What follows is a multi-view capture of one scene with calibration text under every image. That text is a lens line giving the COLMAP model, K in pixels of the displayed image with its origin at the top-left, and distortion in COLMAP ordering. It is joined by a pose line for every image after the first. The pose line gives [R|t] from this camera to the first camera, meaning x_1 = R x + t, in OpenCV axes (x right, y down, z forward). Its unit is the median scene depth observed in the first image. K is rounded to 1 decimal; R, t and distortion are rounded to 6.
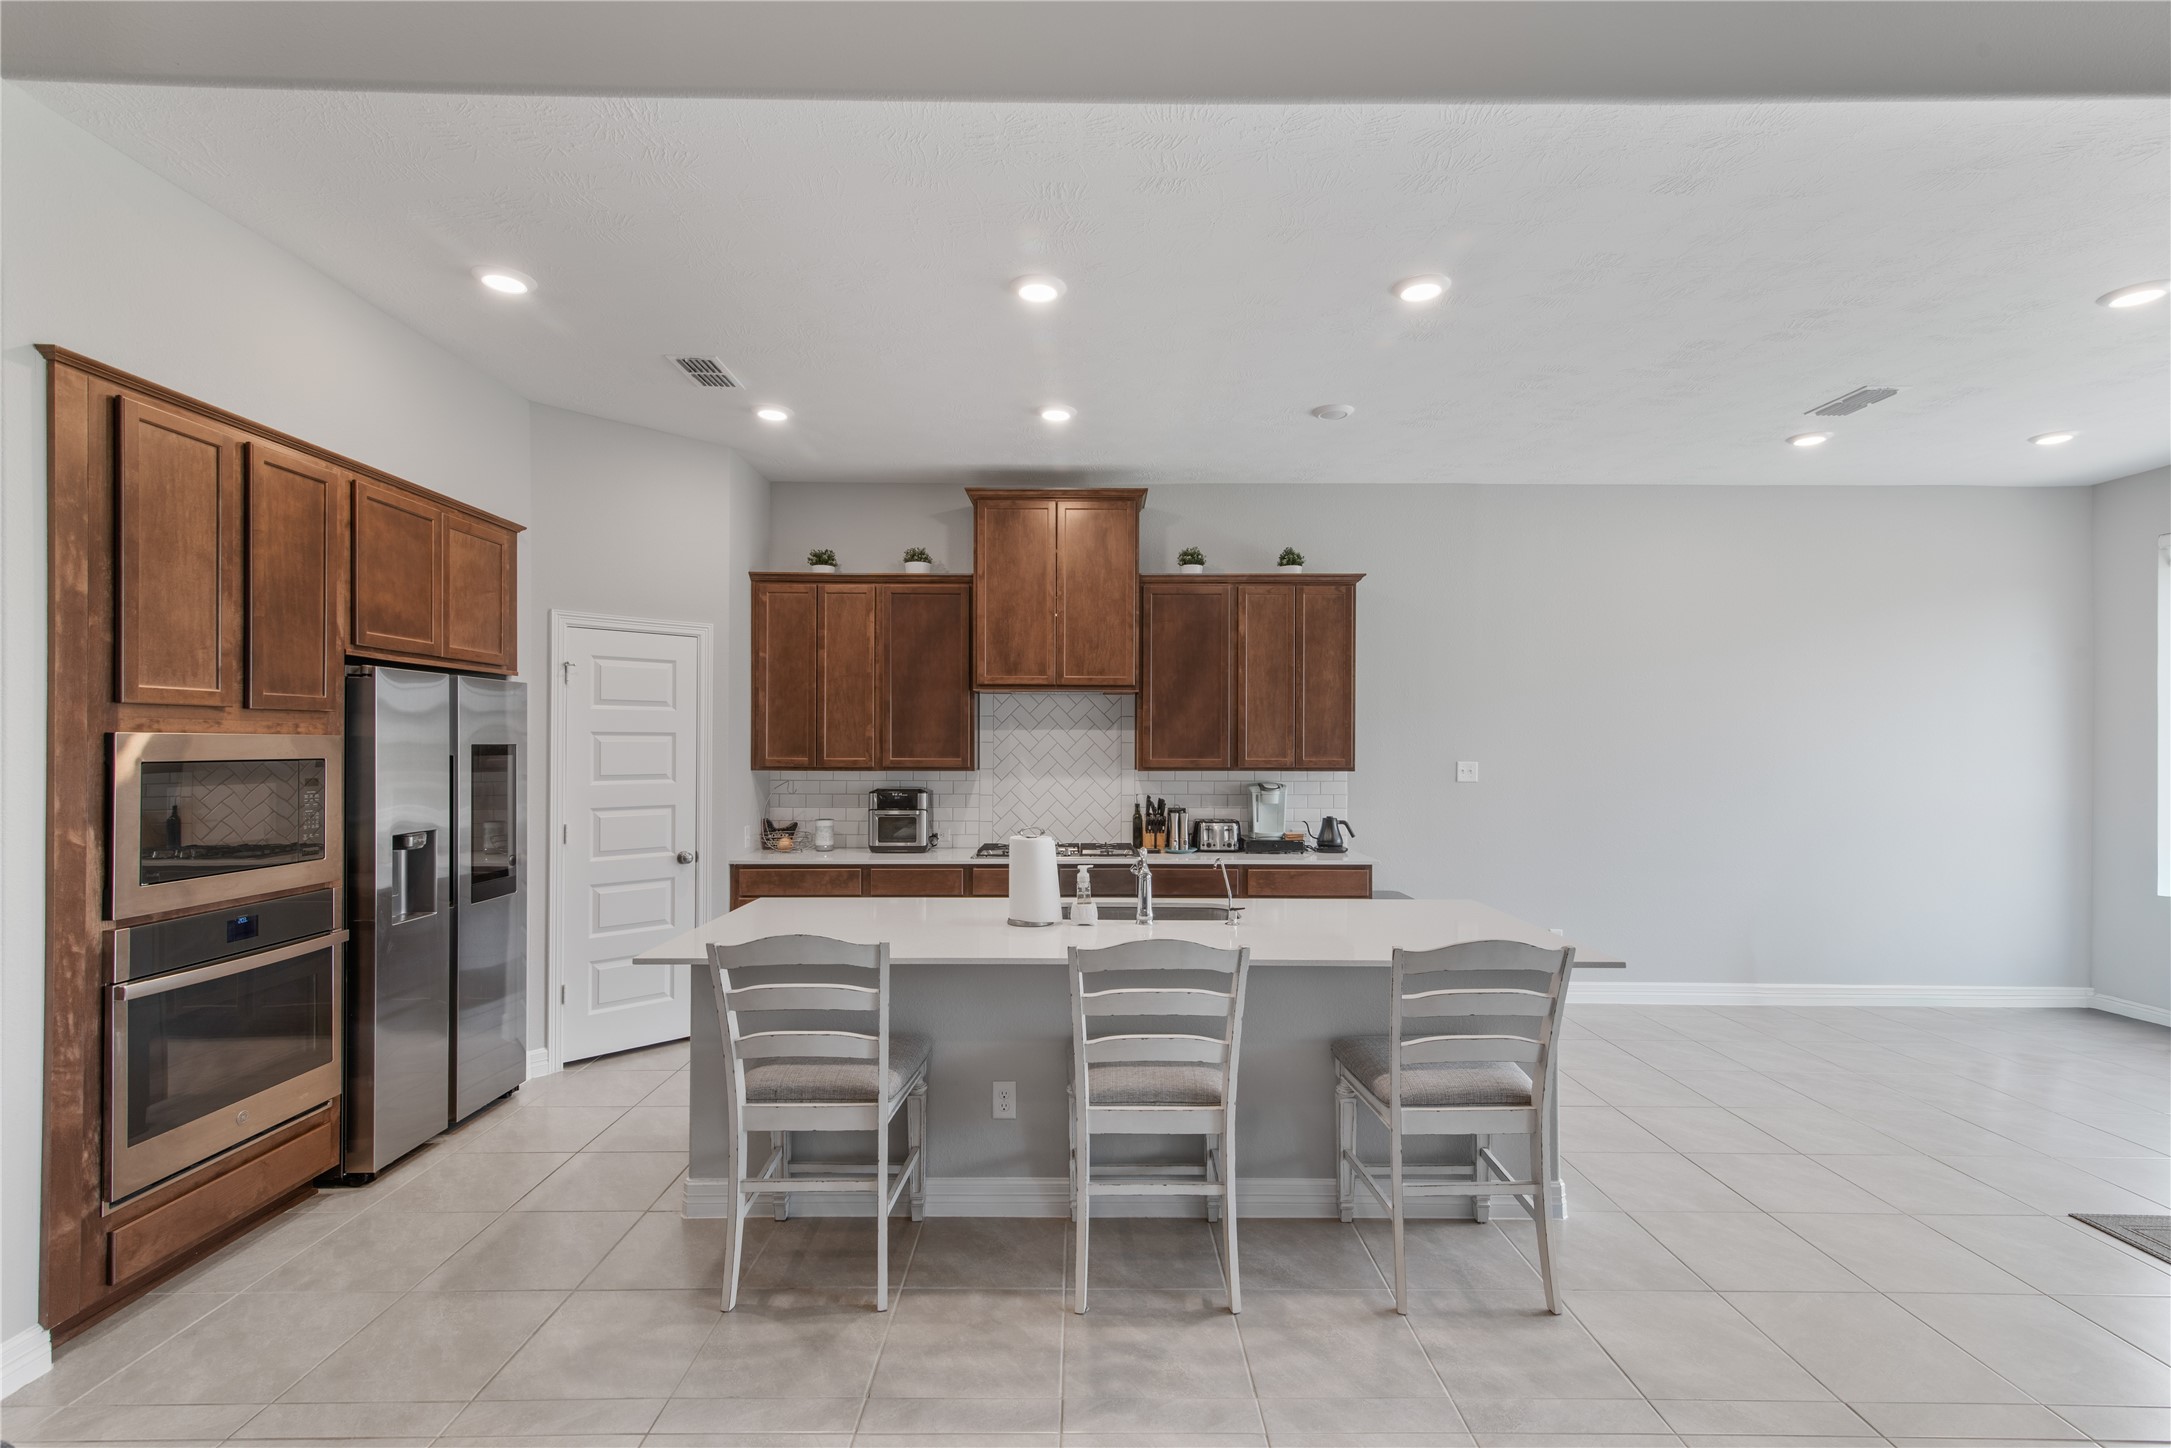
lens RADIAL K [[984.5, 0, 1069.9], [0, 984.5, 745.4], [0, 0, 1]] dist [0.020292, -0.003278]
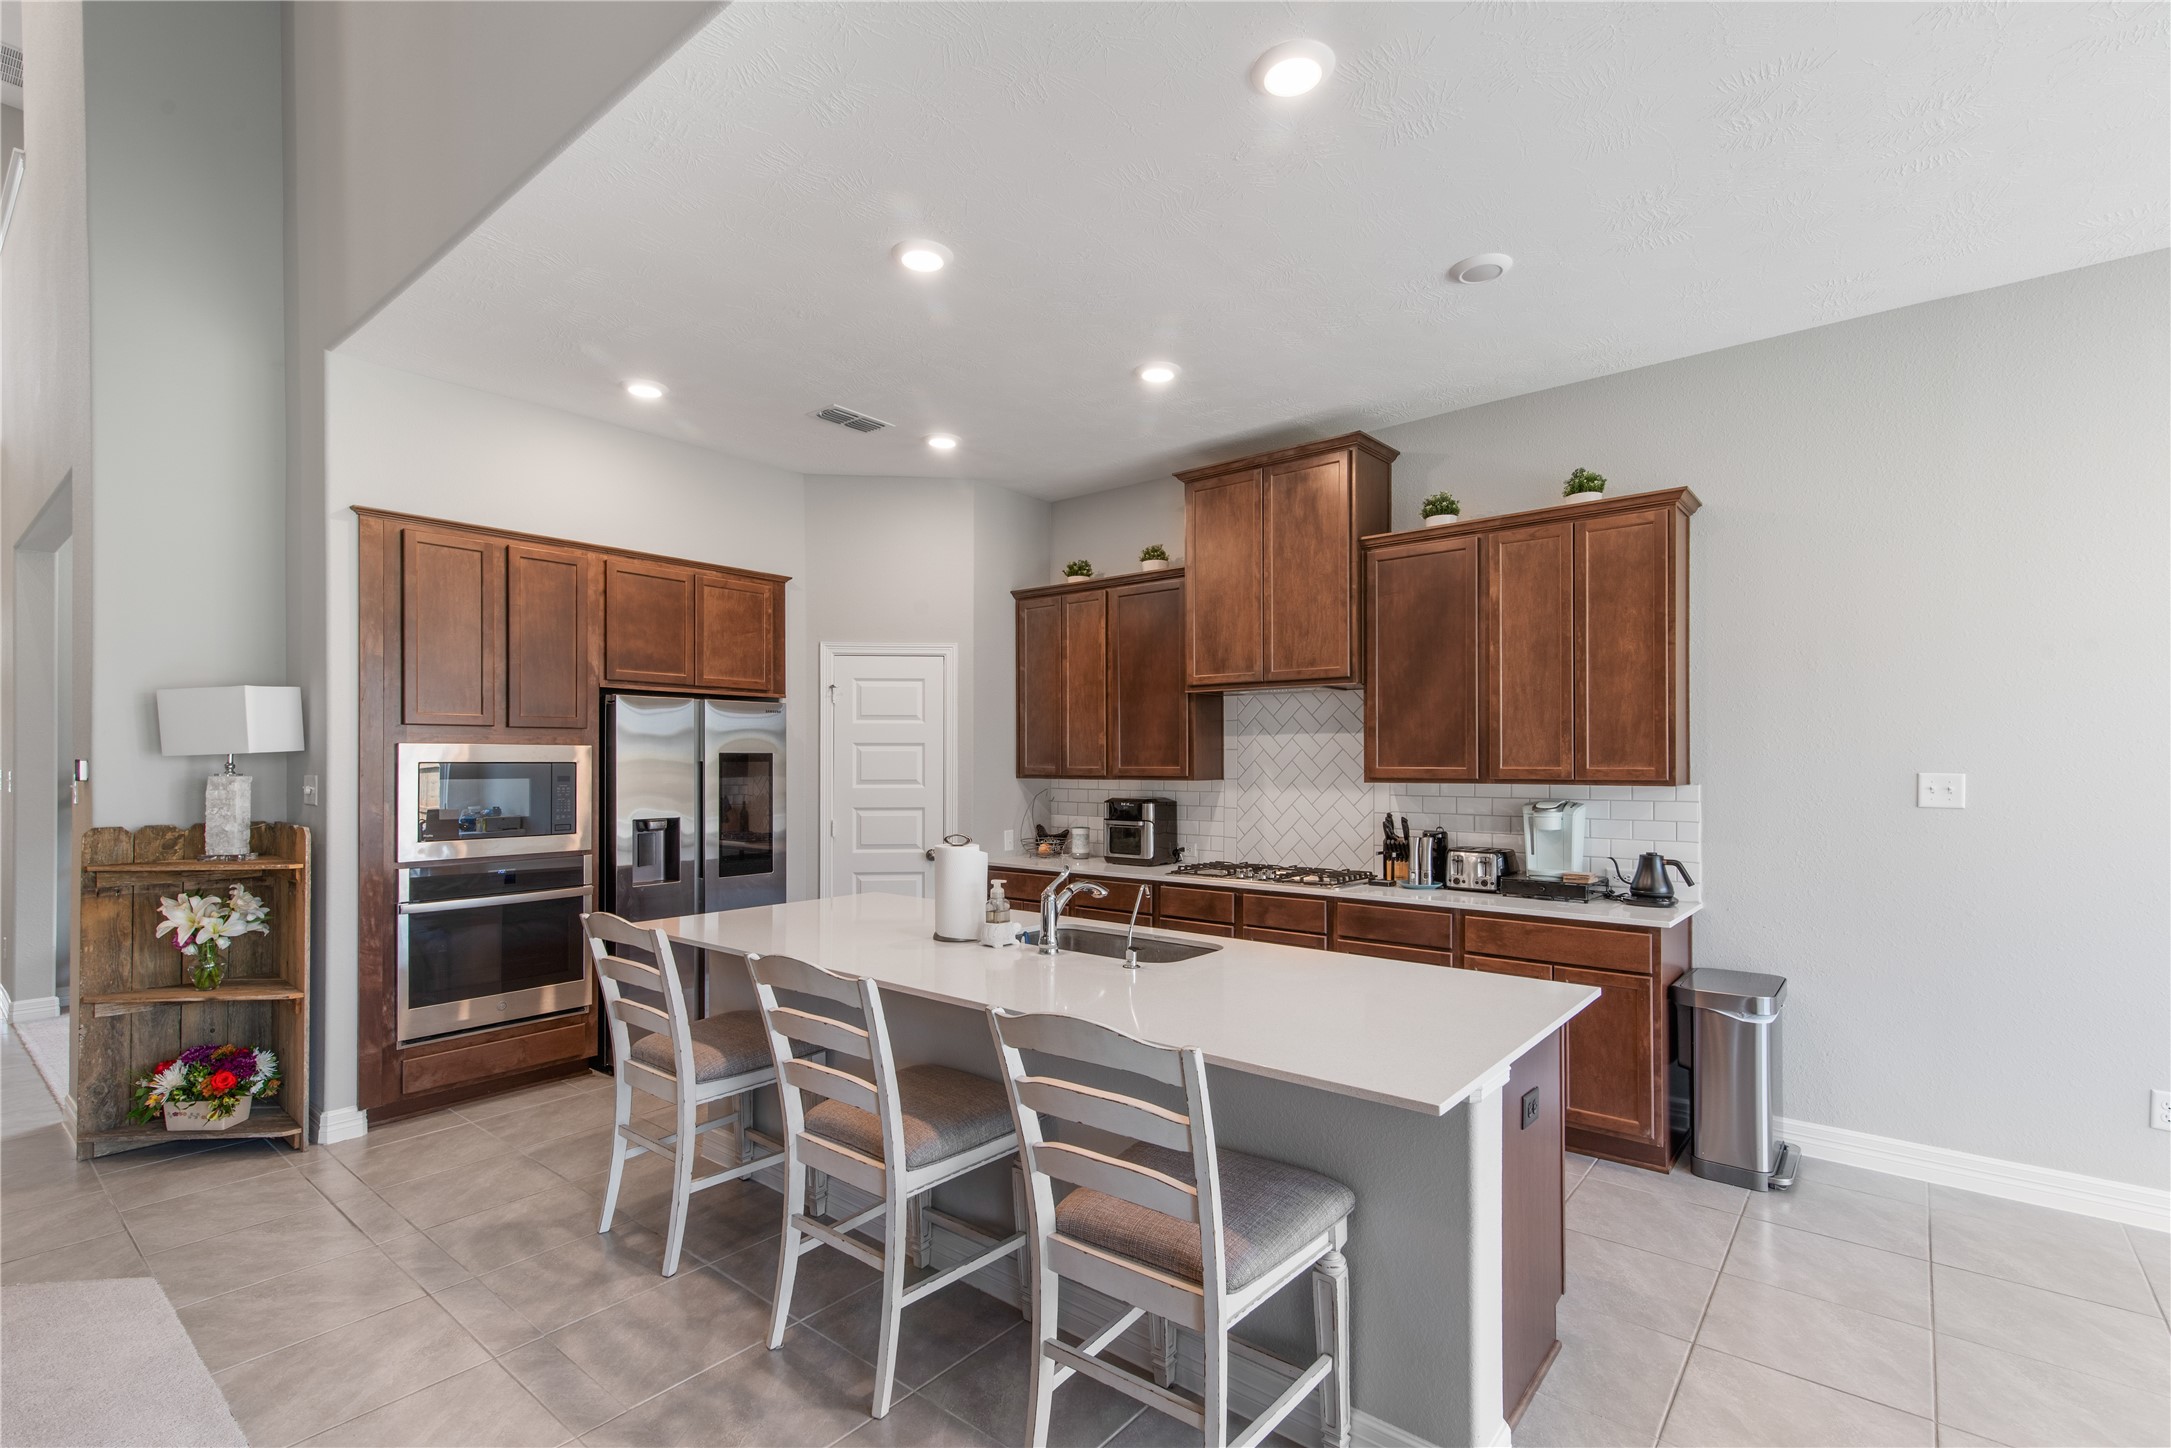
lens RADIAL K [[984.5, 0, 1050.8], [0, 984.5, 763.7], [0, 0, 1]] dist [0.020292, -0.003278]
pose [[0.767967, -0.002032, -0.640486, 0.396353], [0.002237, 0.999997, -0.000489, 0.010633], [0.640486, -0.001057, 0.767969, 0.218348]]
